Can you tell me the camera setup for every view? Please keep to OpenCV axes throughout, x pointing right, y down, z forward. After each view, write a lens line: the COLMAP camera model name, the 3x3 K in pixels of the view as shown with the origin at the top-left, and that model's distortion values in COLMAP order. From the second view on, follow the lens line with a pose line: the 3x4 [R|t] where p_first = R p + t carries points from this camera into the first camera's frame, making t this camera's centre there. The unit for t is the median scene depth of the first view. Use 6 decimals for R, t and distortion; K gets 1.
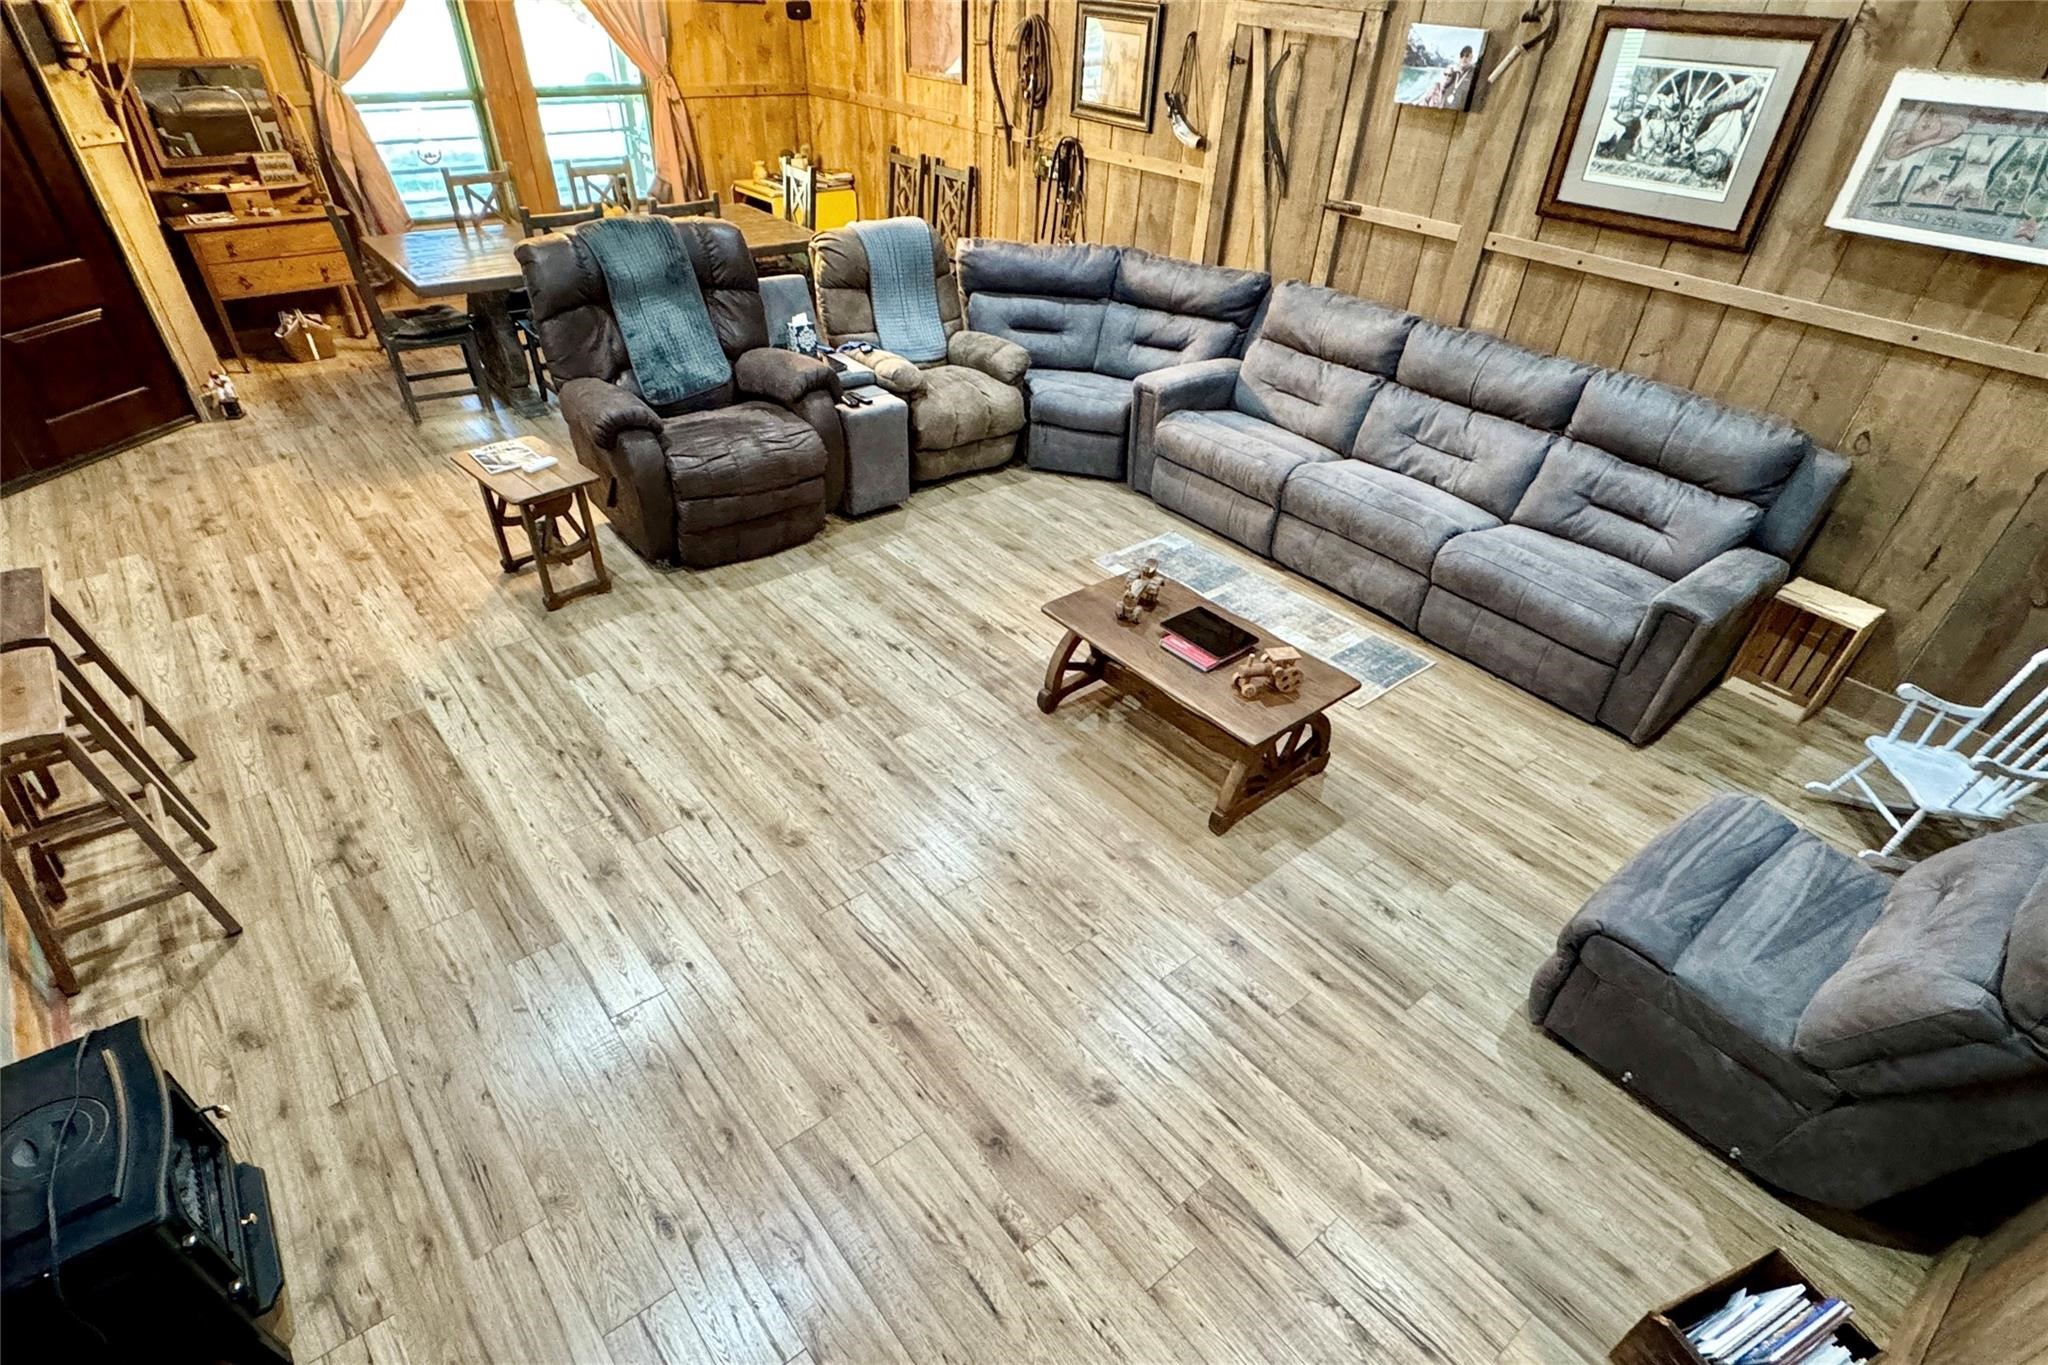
lens RADIAL K [[1011.6, 0, 1021.9], [0, 1011.6, 776.8], [0, 0, 1]] dist [-0.002650, -0.000168]
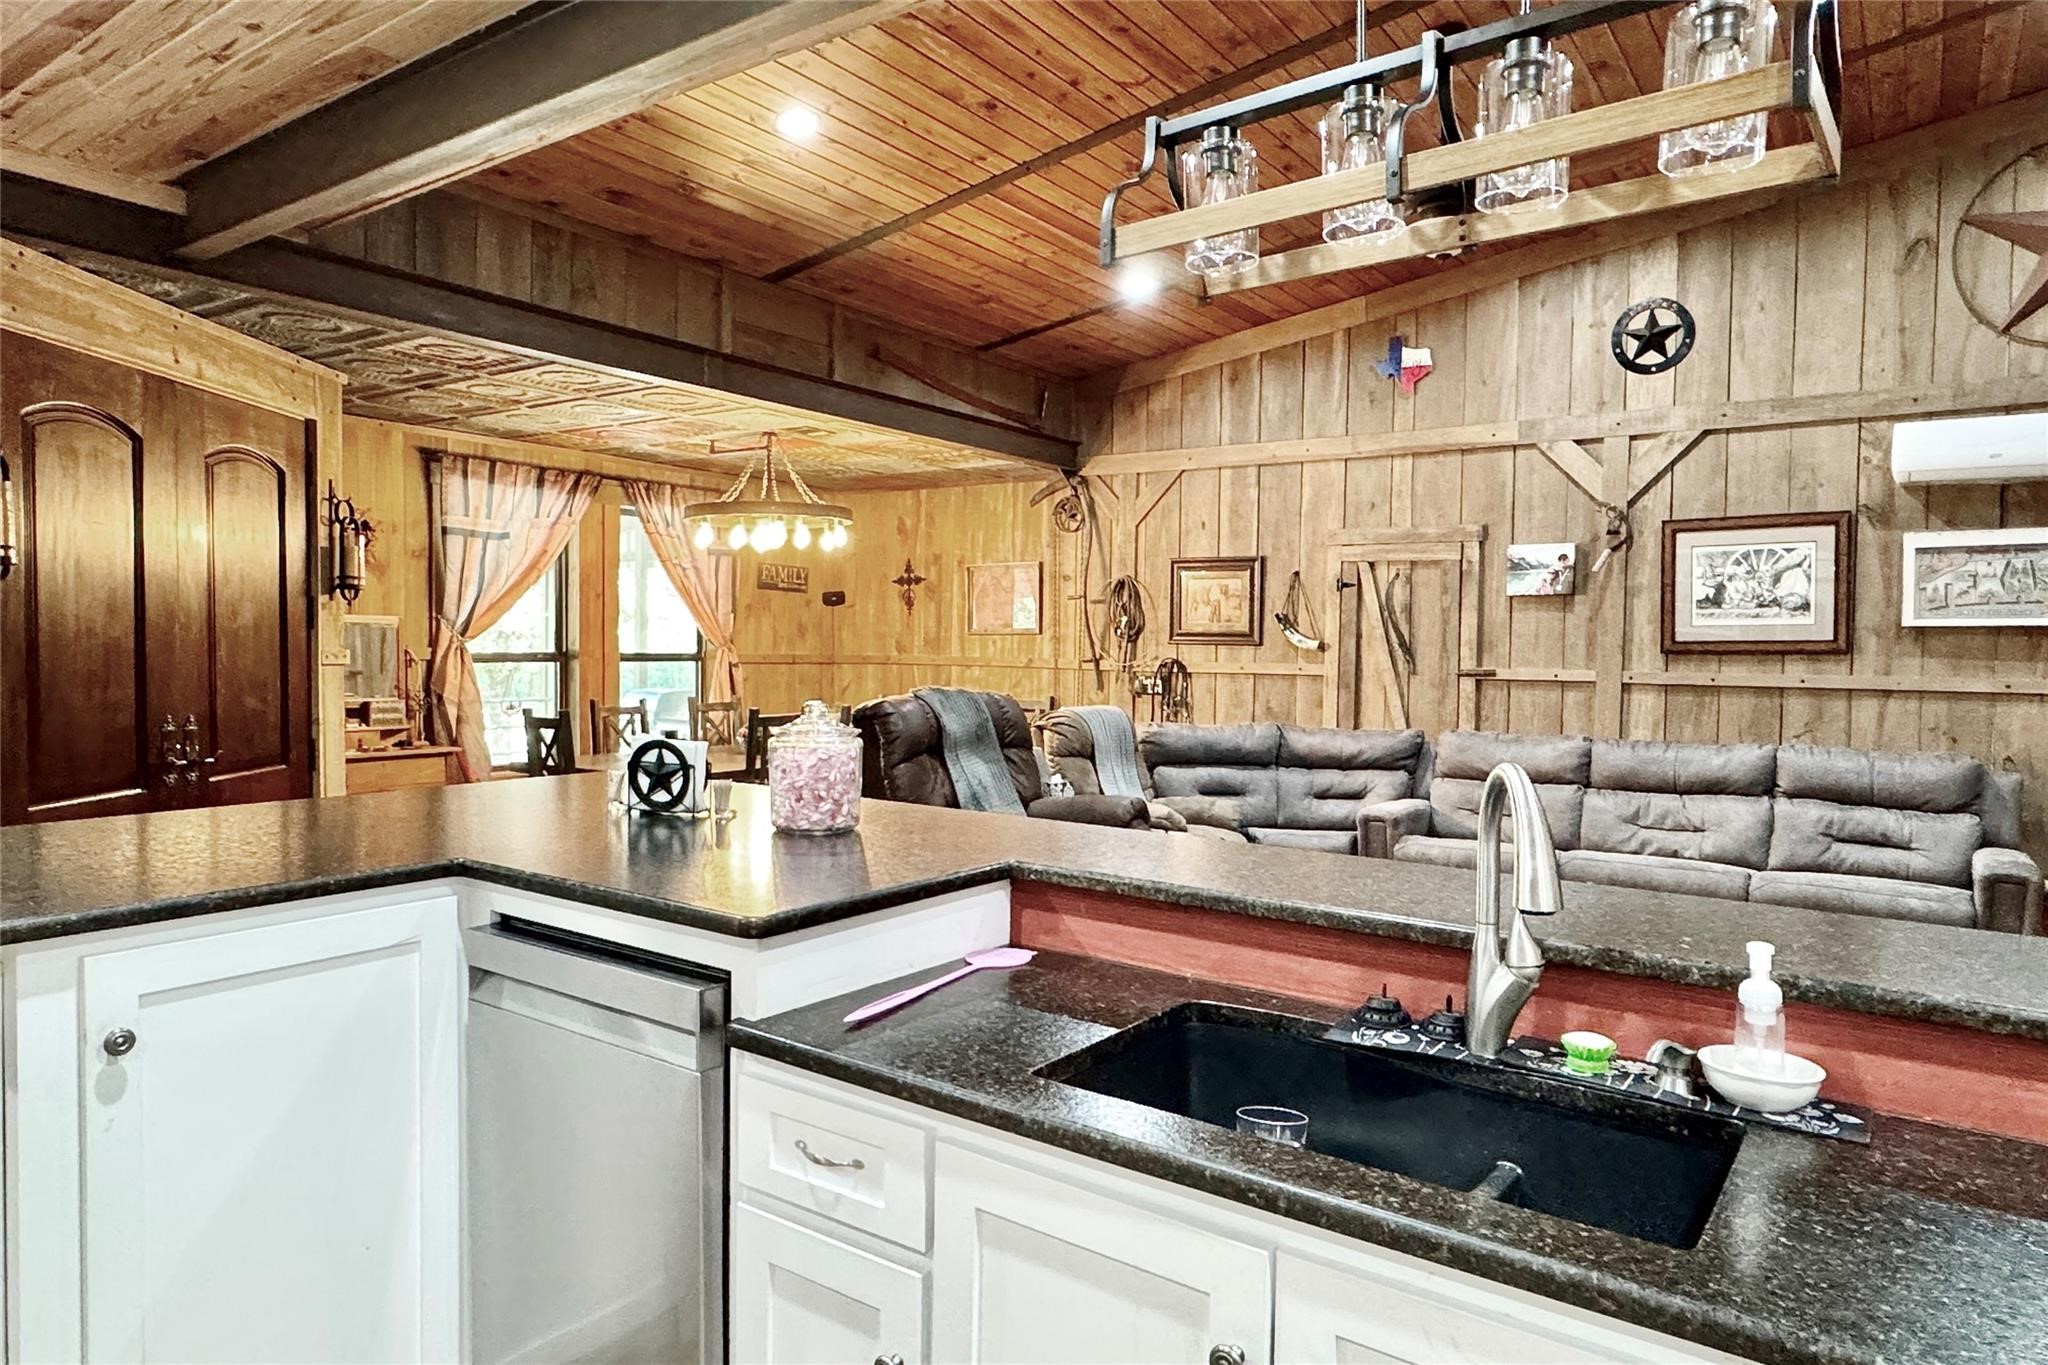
lens RADIAL K [[1262.0, 0, 1024.0], [0, 1262.0, 682.5], [0, 0, 1]] dist [-0.000668, 0.004307]
pose [[0.962968, -0.037608, 0.266979, -0.645535], [0.191269, 0.793190, -0.578158, 0.221570], [-0.190022, 0.607812, 0.771010, -0.043574]]
